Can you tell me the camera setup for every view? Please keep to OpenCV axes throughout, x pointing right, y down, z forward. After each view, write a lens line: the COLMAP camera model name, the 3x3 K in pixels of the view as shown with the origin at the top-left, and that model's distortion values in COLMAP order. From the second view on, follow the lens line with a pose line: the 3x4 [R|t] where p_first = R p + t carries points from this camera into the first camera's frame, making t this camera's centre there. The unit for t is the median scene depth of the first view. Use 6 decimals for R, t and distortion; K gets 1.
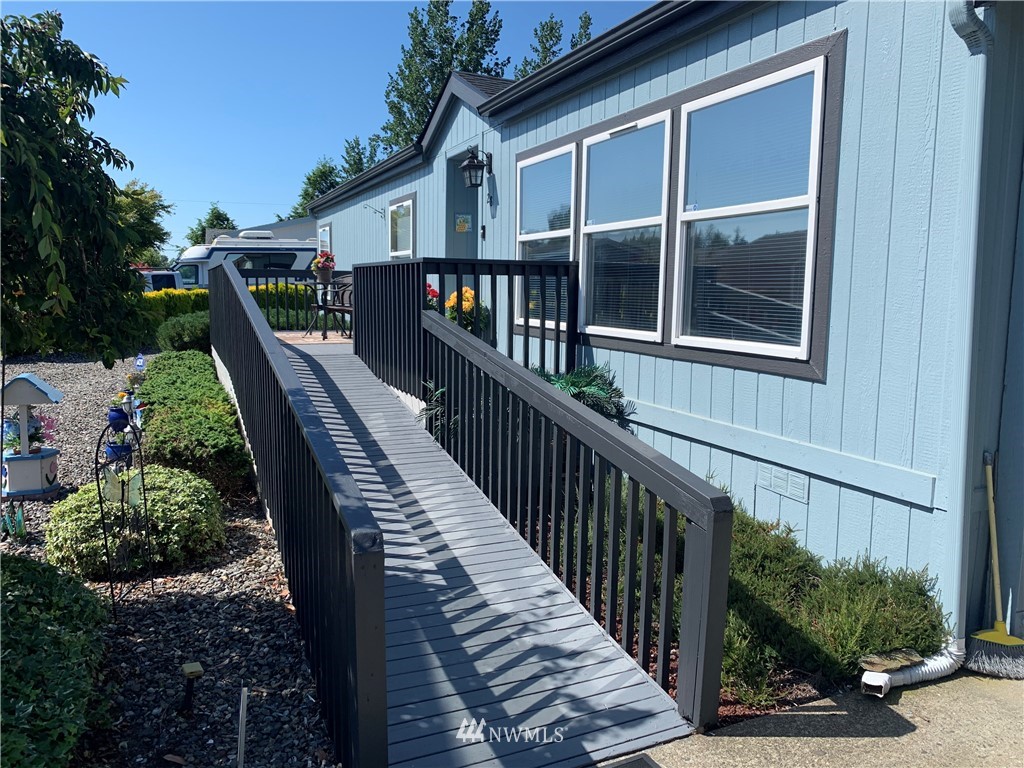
lens RADIAL K [[781.9, 0, 512.0], [0, 781.9, 384.0], [0, 0, 1]] dist [0.005224, 0.000992]
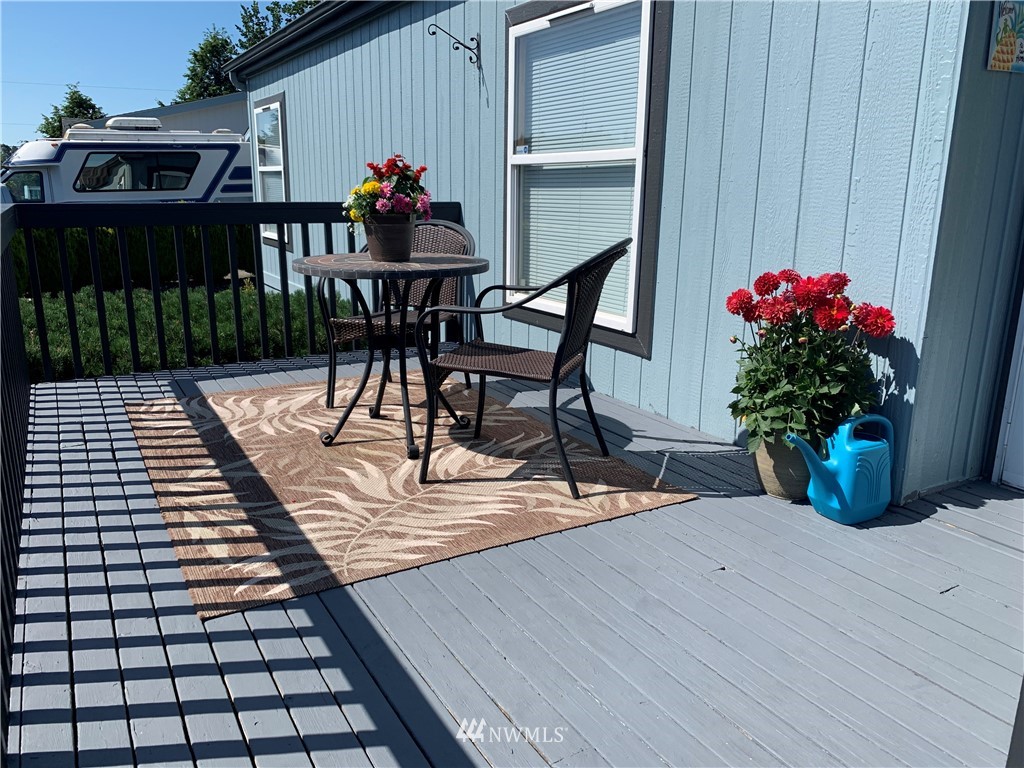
lens RADIAL K [[781.9, 0, 512.0], [0, 781.9, 384.0], [0, 0, 1]] dist [0.005224, 0.000992]
pose [[0.992538, -0.033104, 0.117359, -0.100462], [0.018386, 0.992070, 0.124337, -0.051950], [-0.120545, -0.121251, 0.985275, 0.300416]]
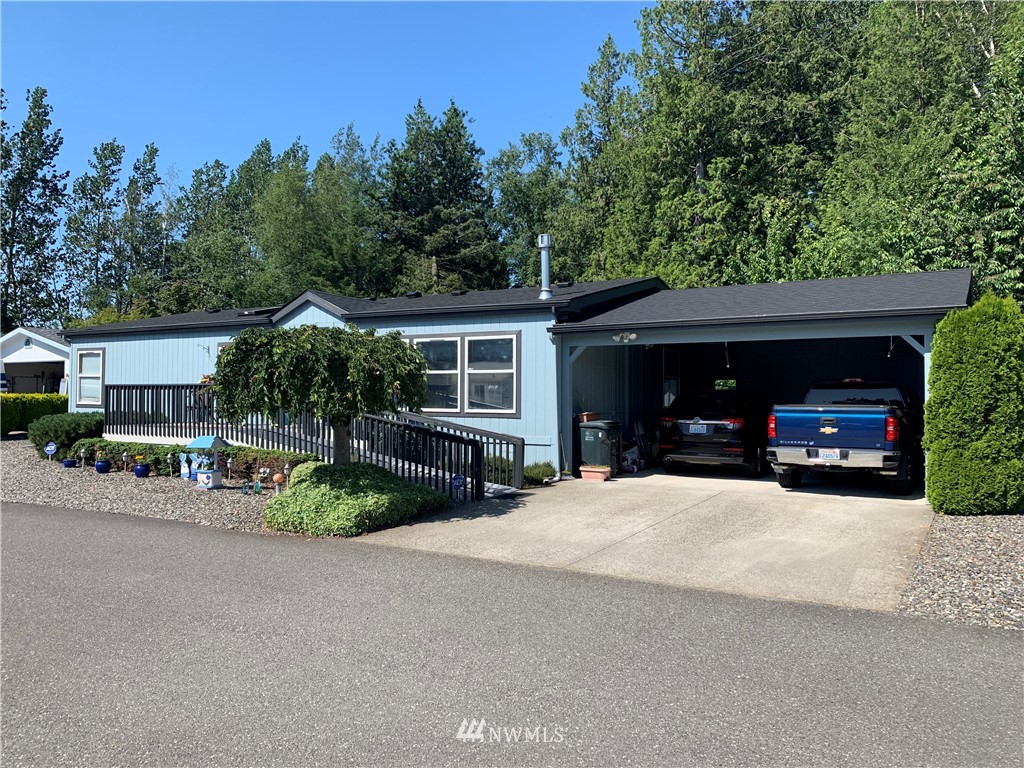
lens RADIAL K [[784.7, 0, 509.5], [0, 784.7, 346.7], [0, 0, 1]] dist [-0.006321, -0.001080]
pose [[0.824656, 0.026696, 0.565005, -0.278191], [0.075499, 0.984753, -0.156724, 0.037957], [-0.560574, 0.171900, 0.810066, -0.325346]]
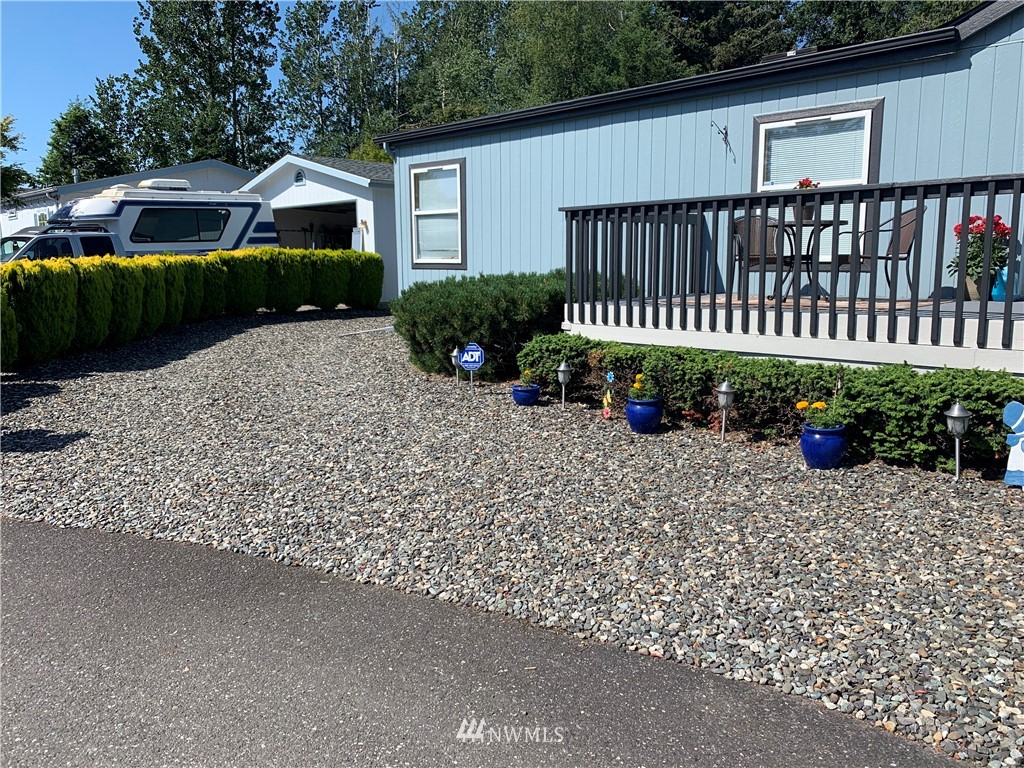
lens RADIAL K [[794.5, 0, 512.0], [0, 794.5, 384.0], [0, 0, 1]] dist [0.007843, 0.001251]
pose [[0.932220, -0.073142, 0.354423, -0.313970], [0.062421, 0.997182, 0.041603, -0.013764], [-0.356468, -0.016660, 0.934159, 0.182957]]
